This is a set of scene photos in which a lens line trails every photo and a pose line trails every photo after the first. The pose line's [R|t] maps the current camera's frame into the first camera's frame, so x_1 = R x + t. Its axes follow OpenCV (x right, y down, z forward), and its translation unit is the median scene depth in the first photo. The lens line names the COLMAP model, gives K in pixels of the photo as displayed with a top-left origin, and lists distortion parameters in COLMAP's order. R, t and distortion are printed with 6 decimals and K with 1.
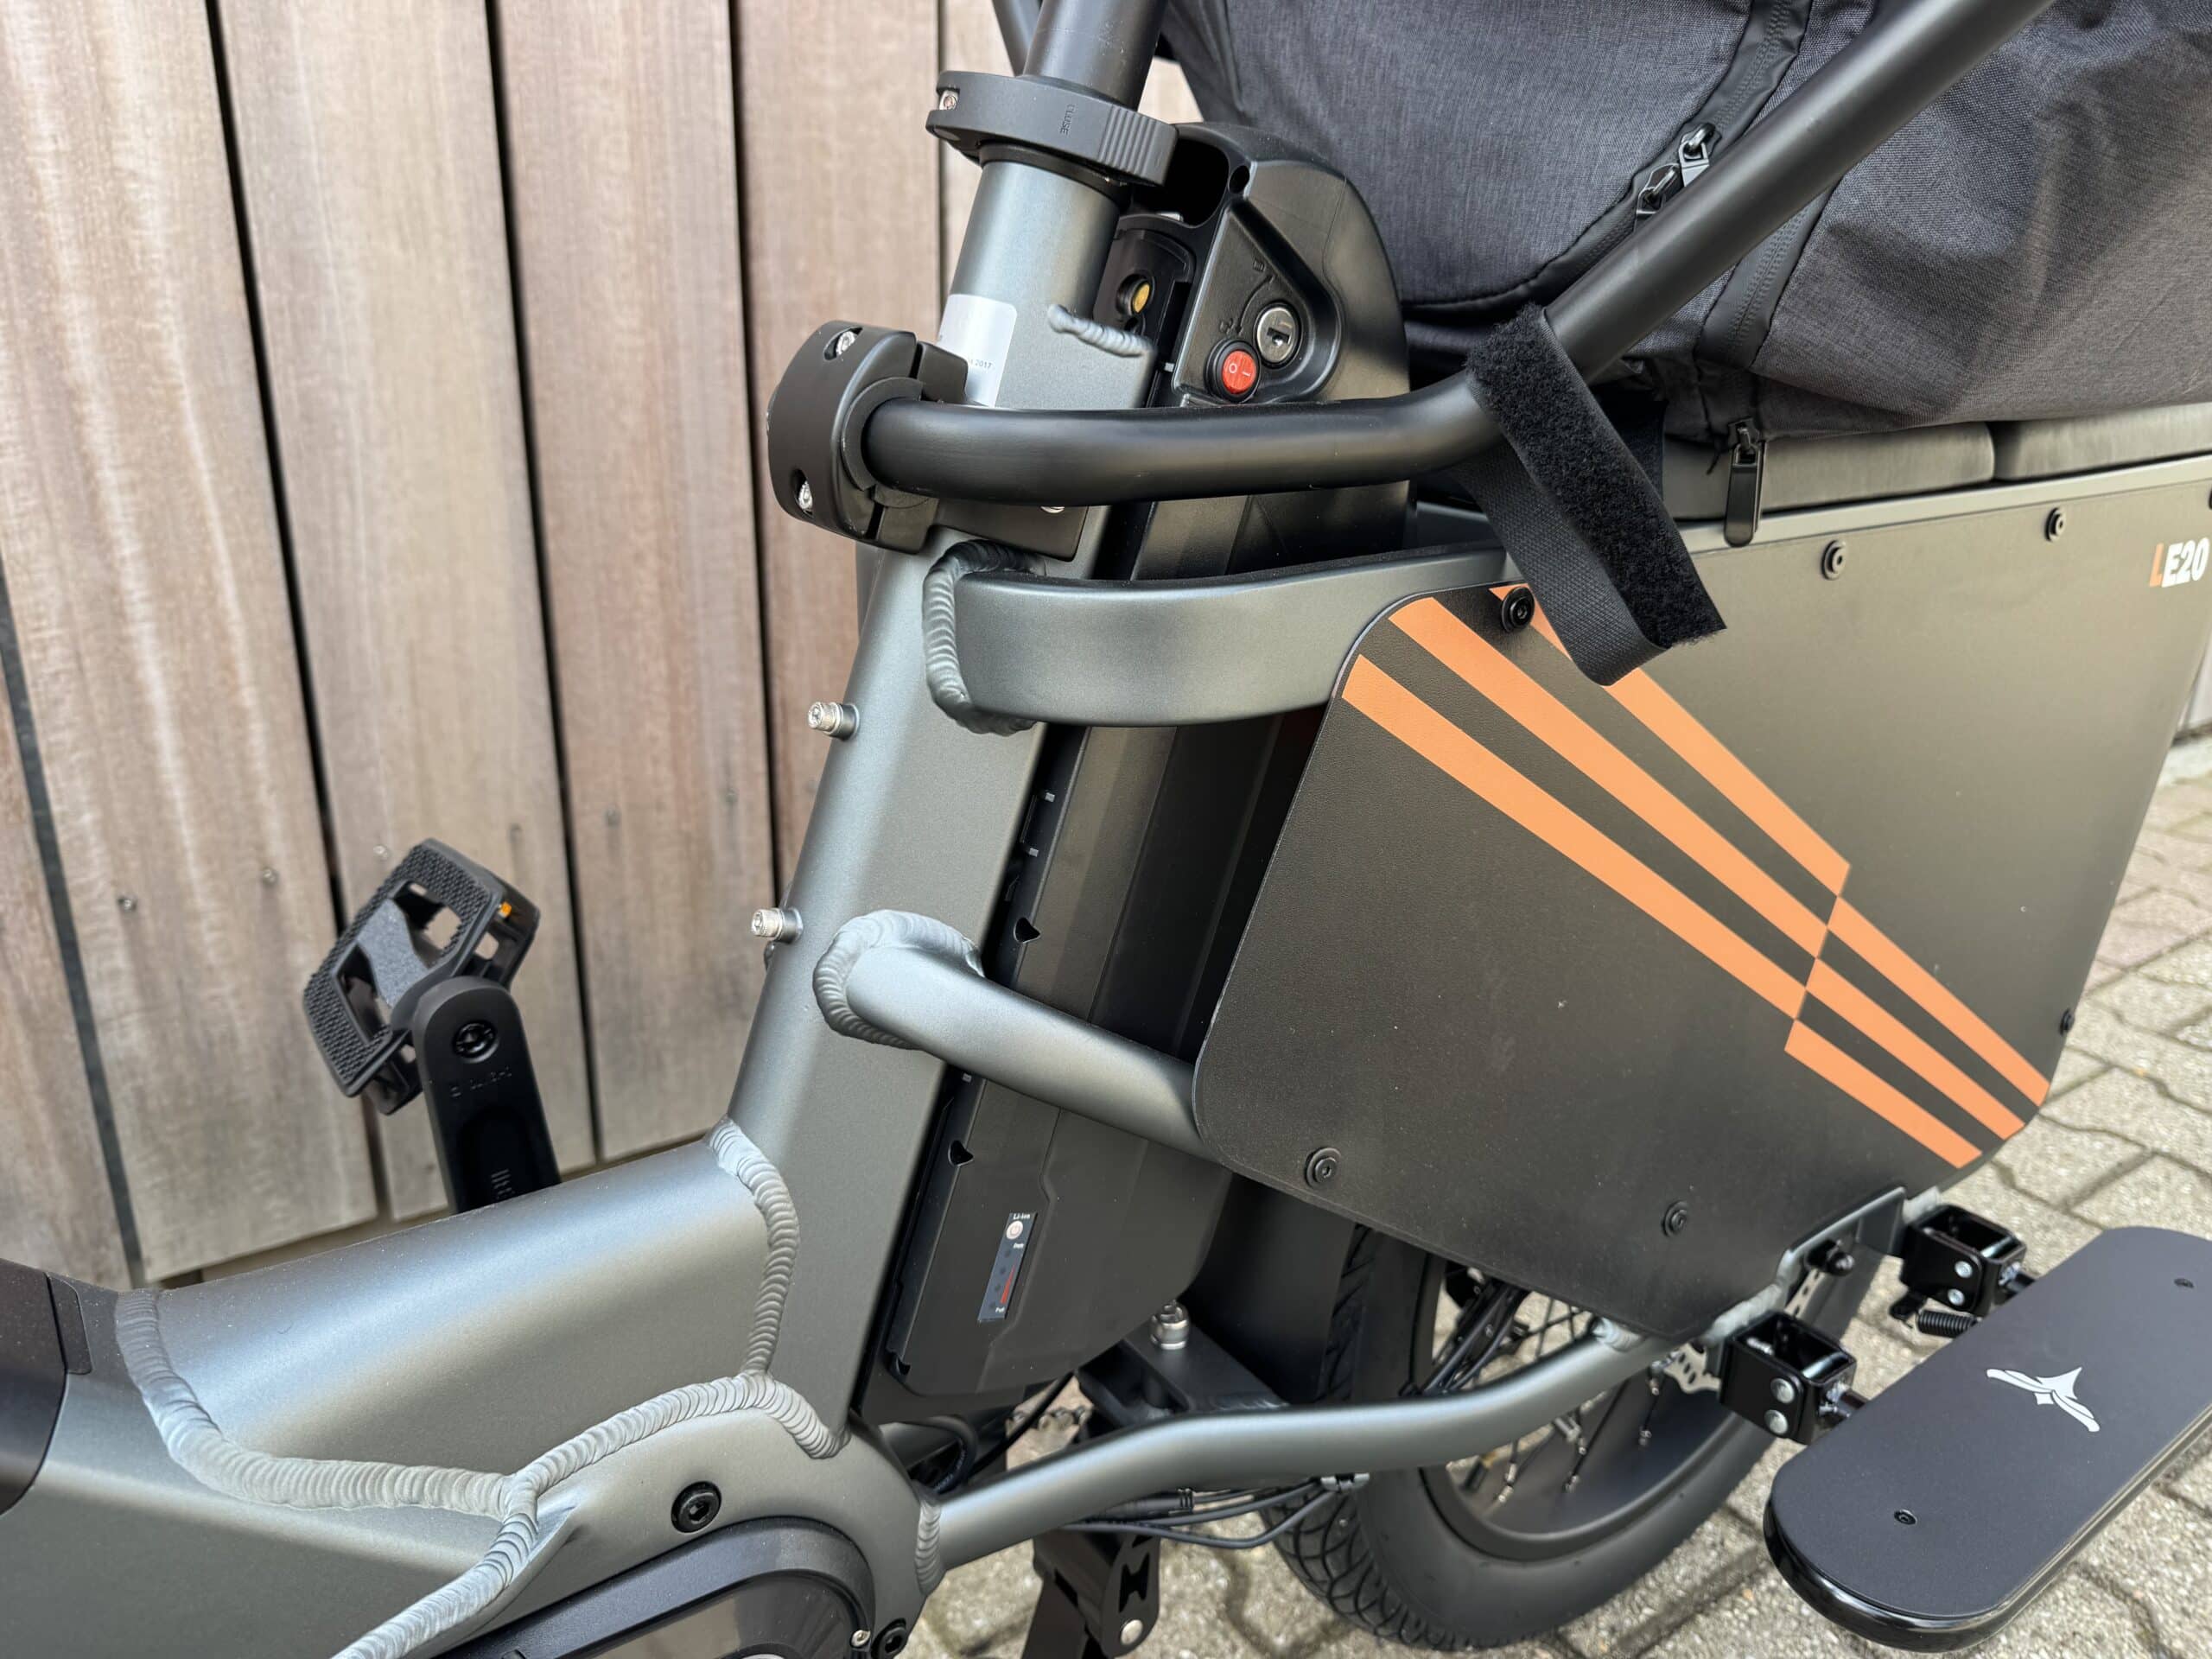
lens RADIAL K [[1618.4, 0, 1101.2], [0, 1618.4, 835.2], [0, 0, 1]] dist [-0.007669, -0.004339]
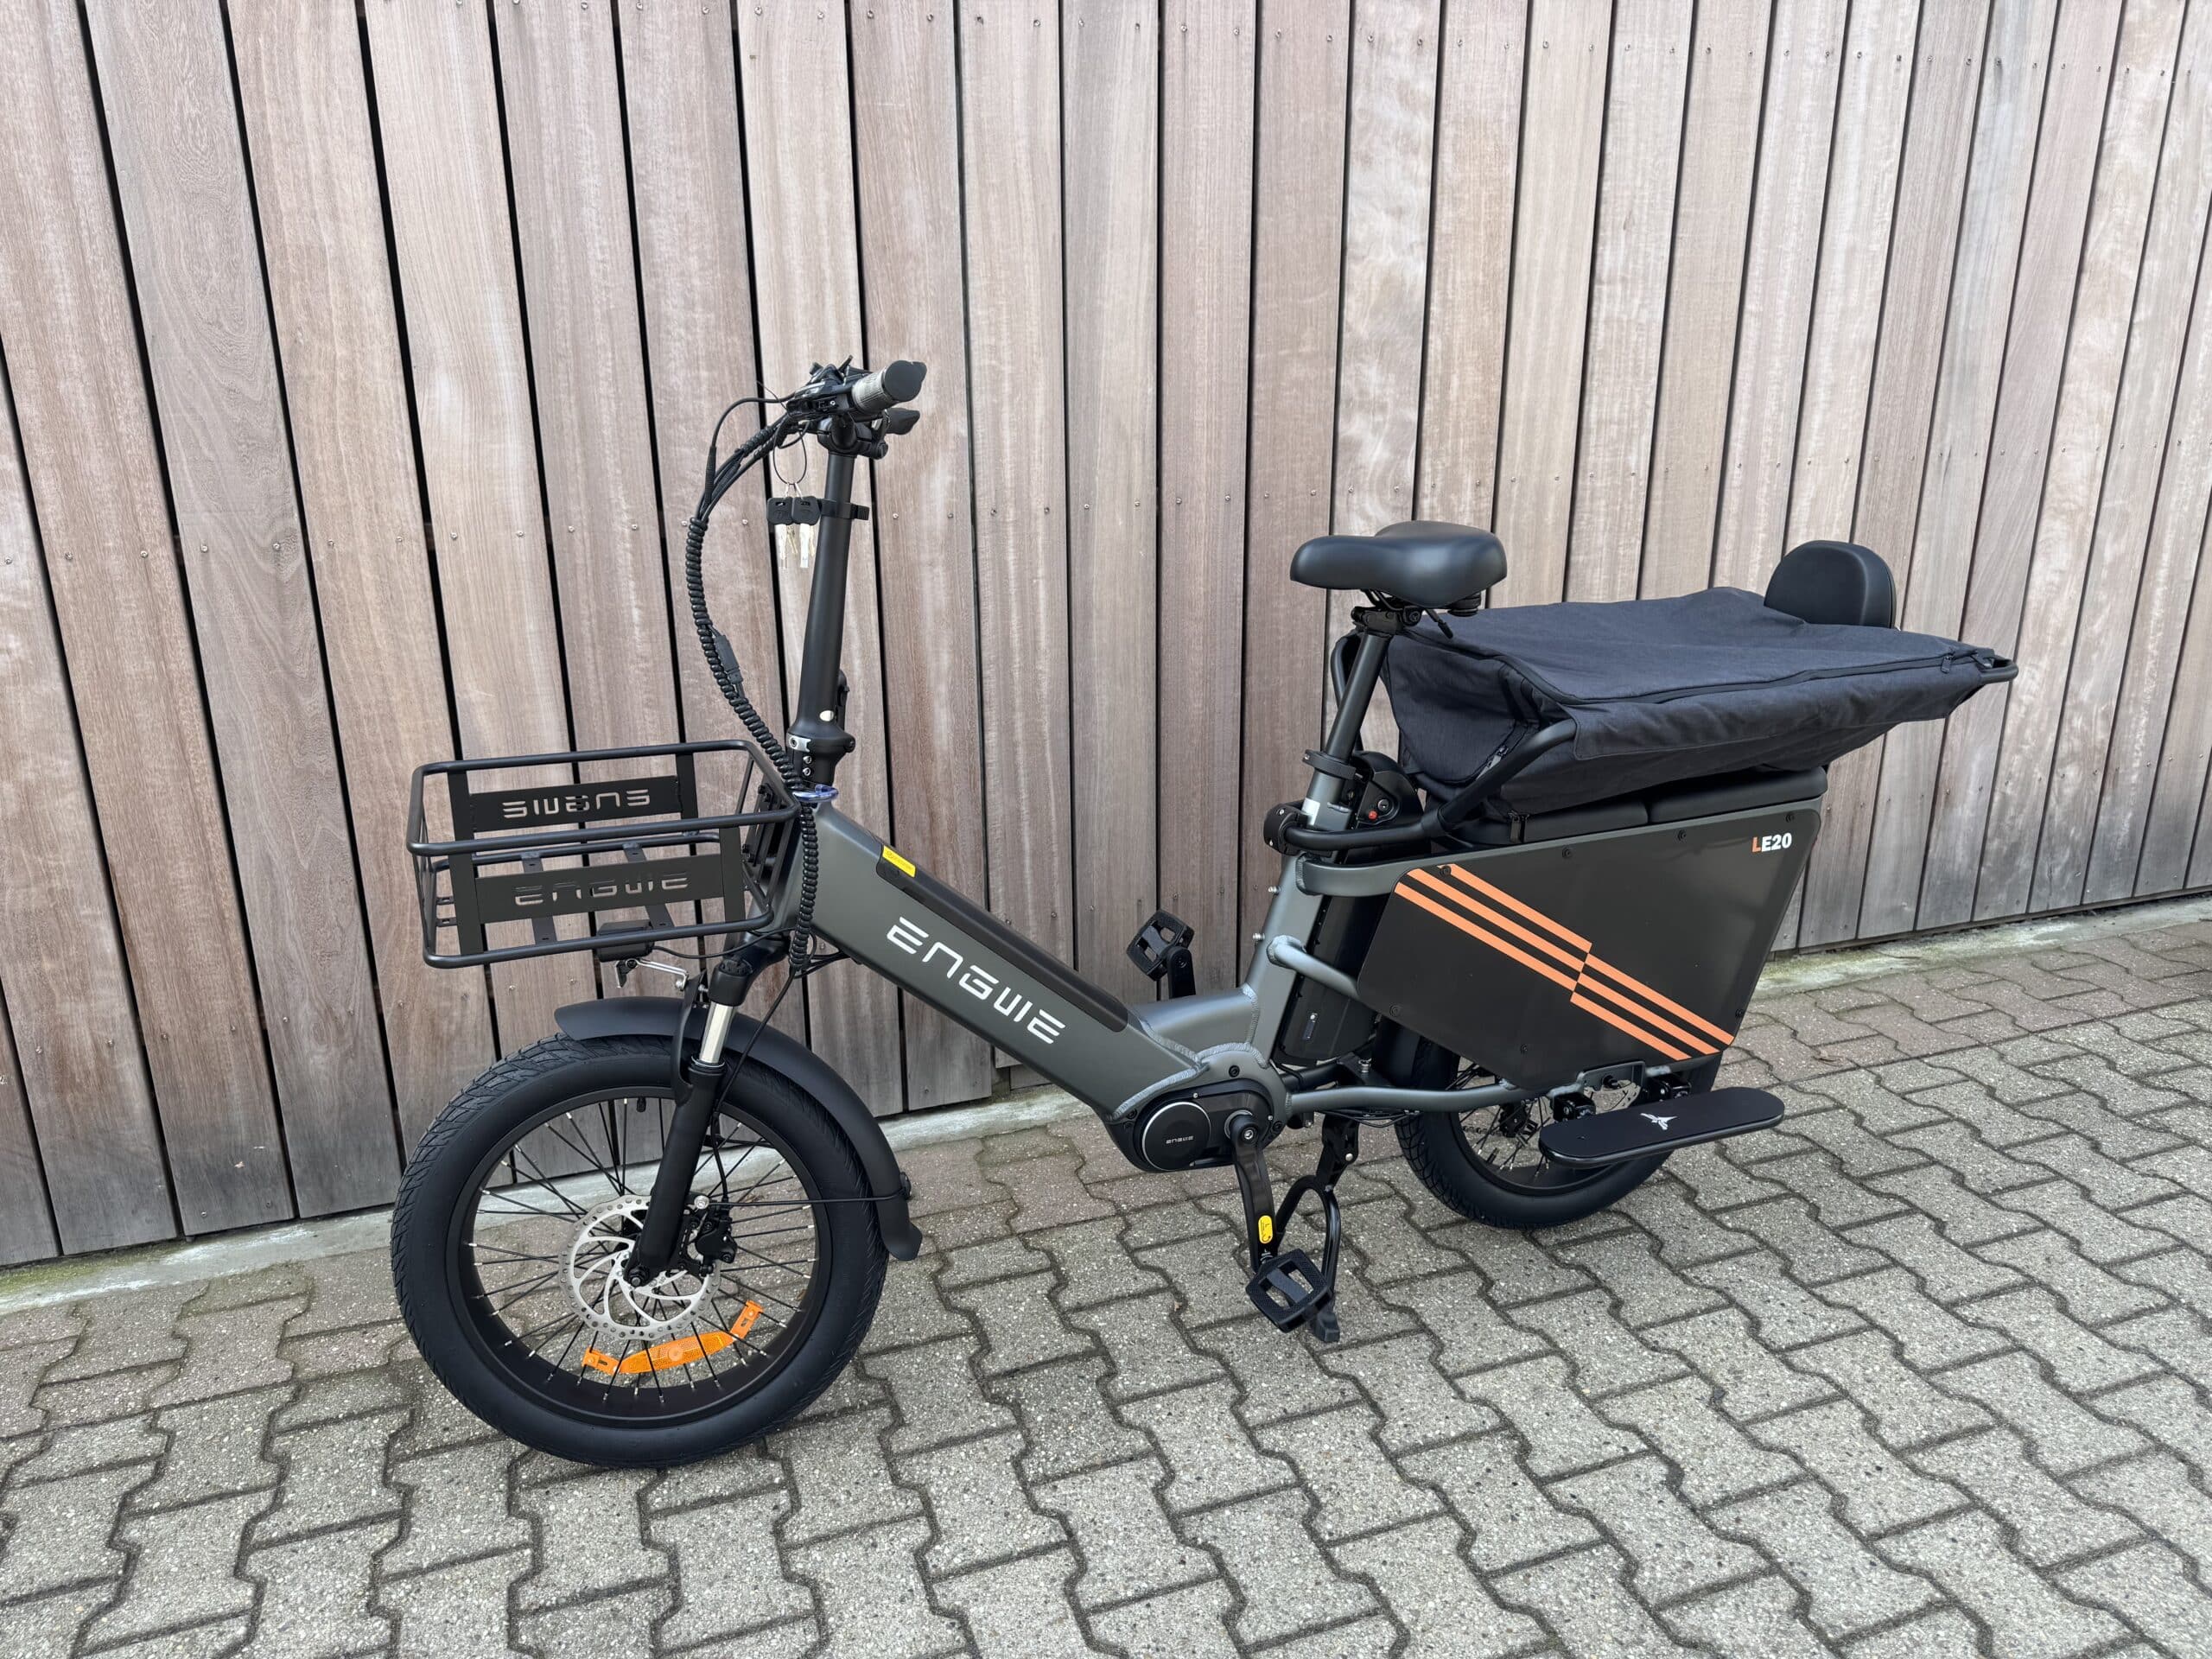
lens RADIAL K [[1553.4, 0, 1099.1], [0, 1553.4, 824.0], [0, 0, 1]] dist [0.078289, -0.079877]
pose [[0.965557, 0.042282, -0.256734, 0.221601], [-0.054292, 0.997729, -0.039869, -0.027851], [0.254465, 0.052435, 0.965659, -1.591543]]
